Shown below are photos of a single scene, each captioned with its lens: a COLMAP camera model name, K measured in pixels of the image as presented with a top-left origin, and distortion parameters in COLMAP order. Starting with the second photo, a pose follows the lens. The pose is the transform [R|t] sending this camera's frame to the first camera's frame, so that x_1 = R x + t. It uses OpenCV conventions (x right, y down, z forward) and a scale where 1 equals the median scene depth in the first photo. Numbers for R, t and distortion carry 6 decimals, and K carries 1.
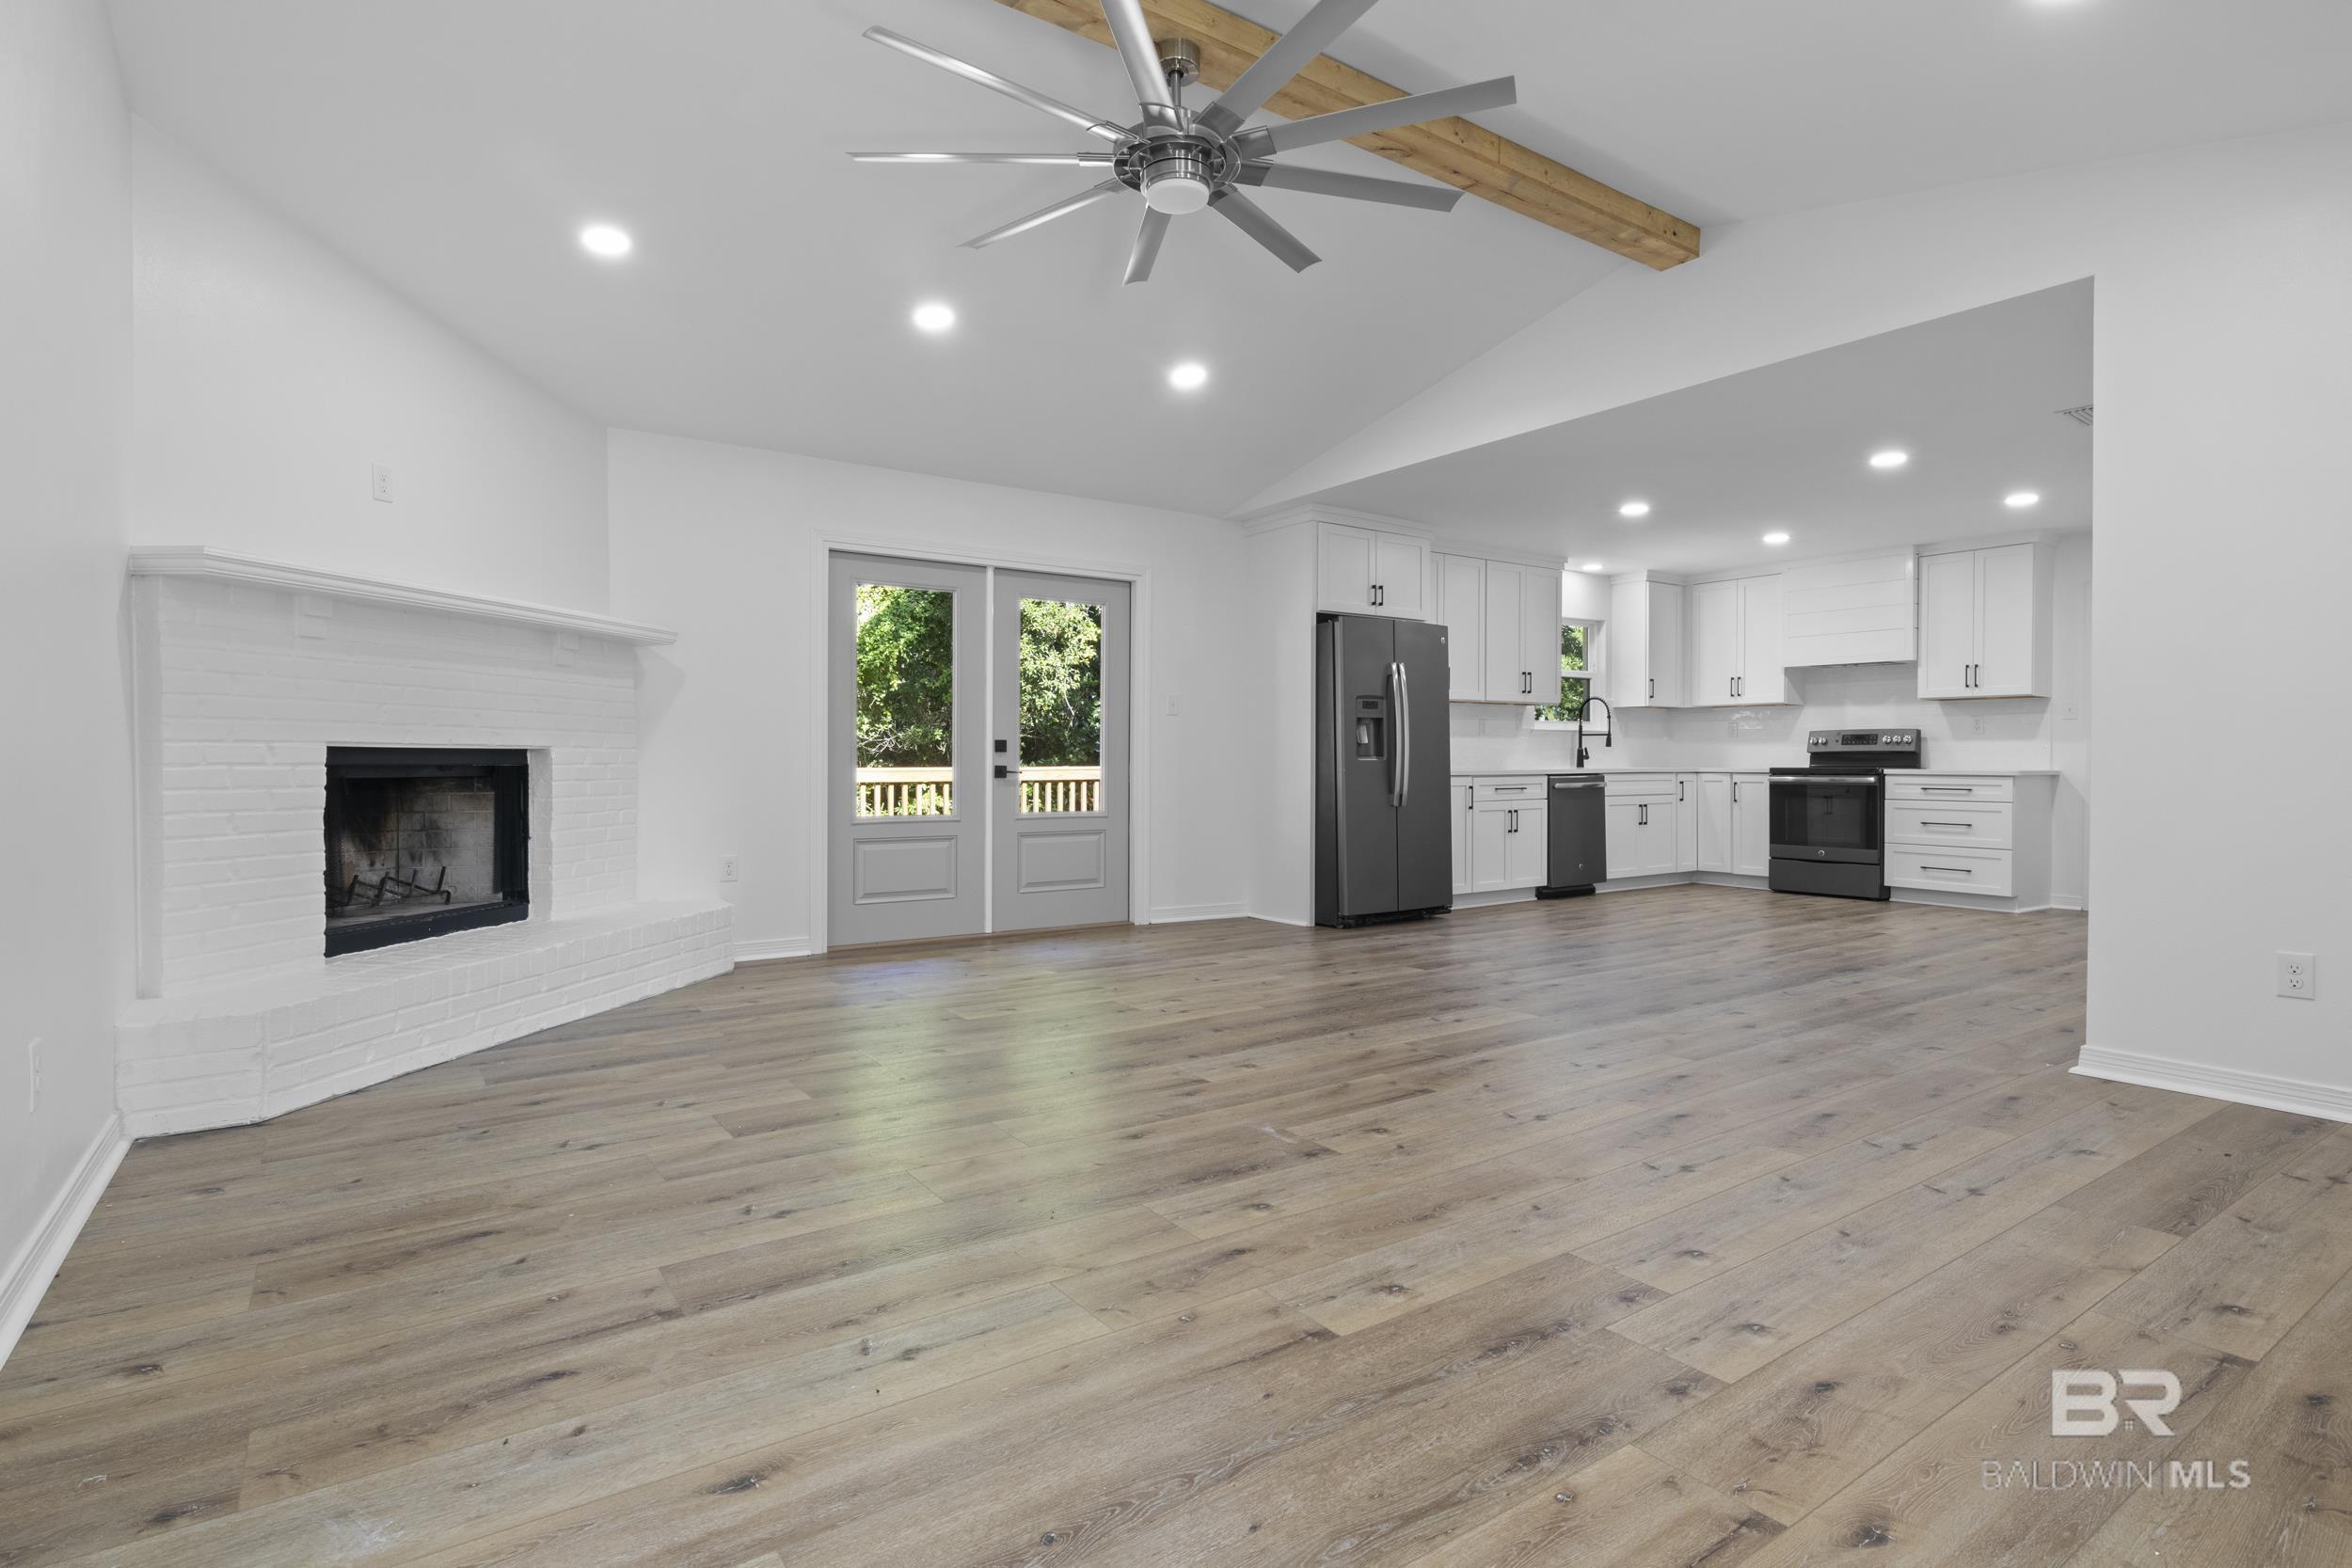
lens RADIAL K [[1186.9, 0, 1177.1], [0, 1186.9, 761.8], [0, 0, 1]] dist [-0.002672, -0.000101]
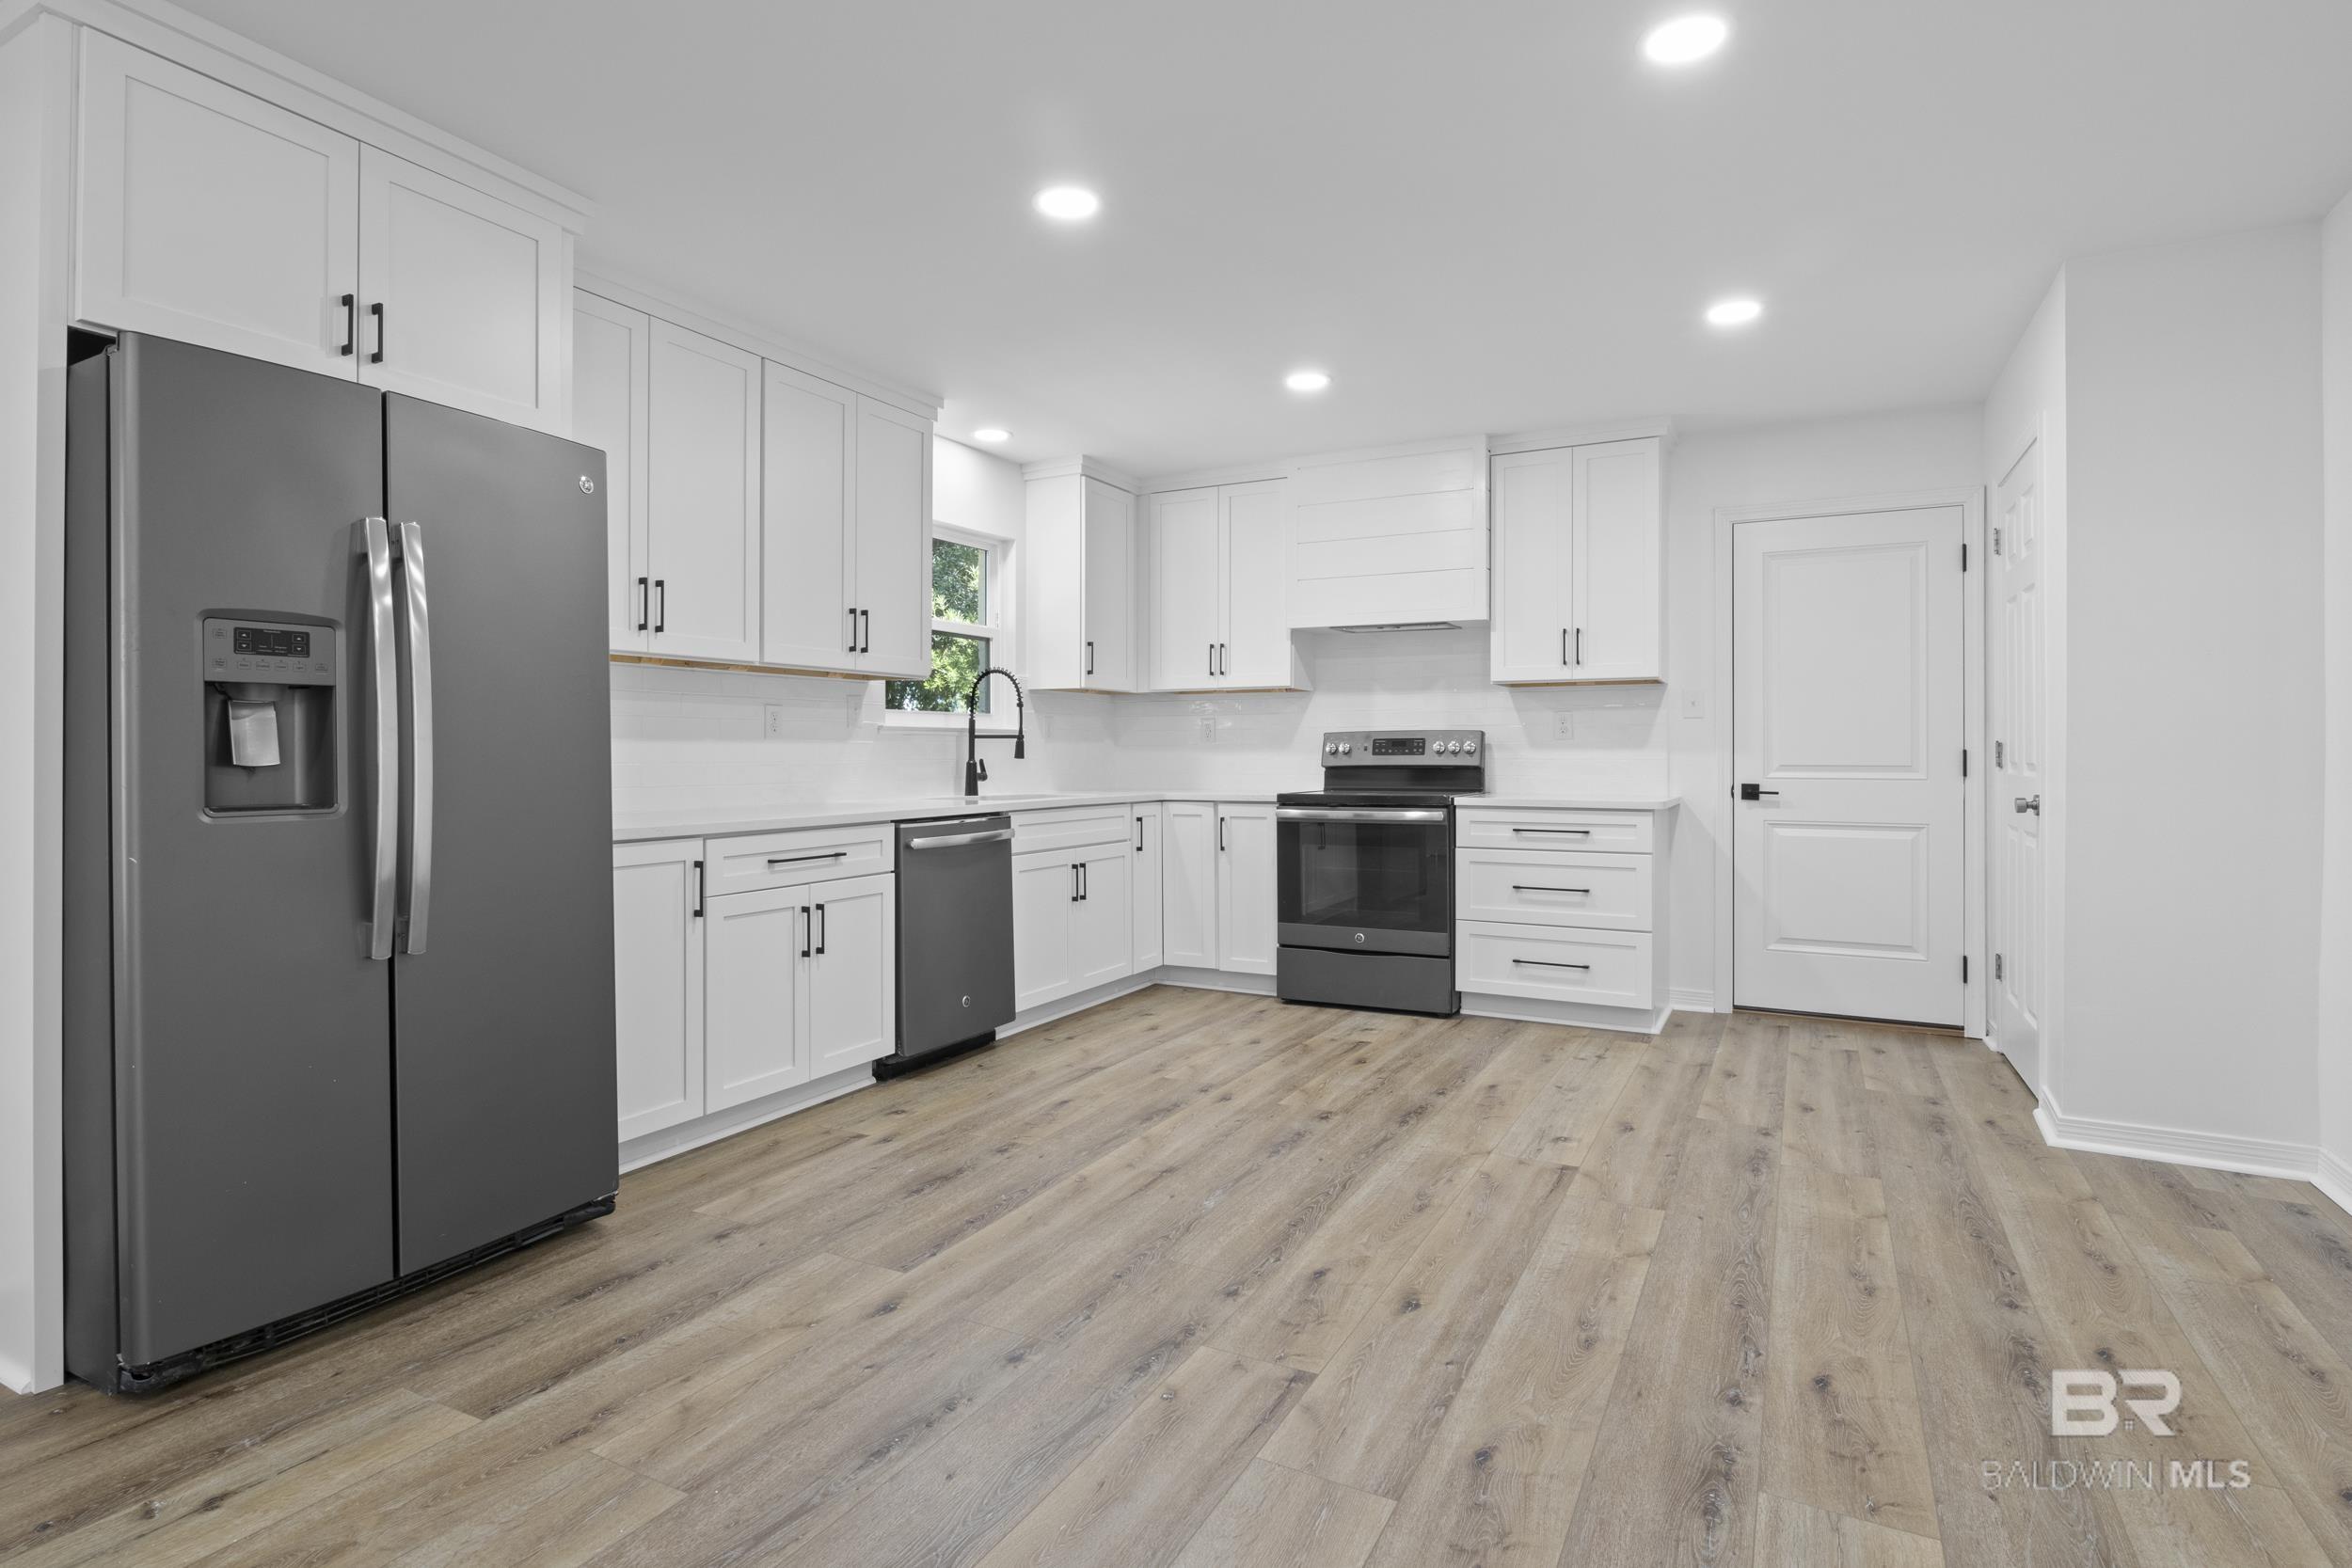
lens RADIAL K [[1186.9, 0, 1177.1], [0, 1186.9, 761.8], [0, 0, 1]] dist [-0.002672, -0.000101]
pose [[0.891859, -0.004707, 0.452290, 0.189478], [0.003186, 0.999986, 0.004126, -0.014026], [-0.452303, -0.002239, 0.891861, 0.501586]]
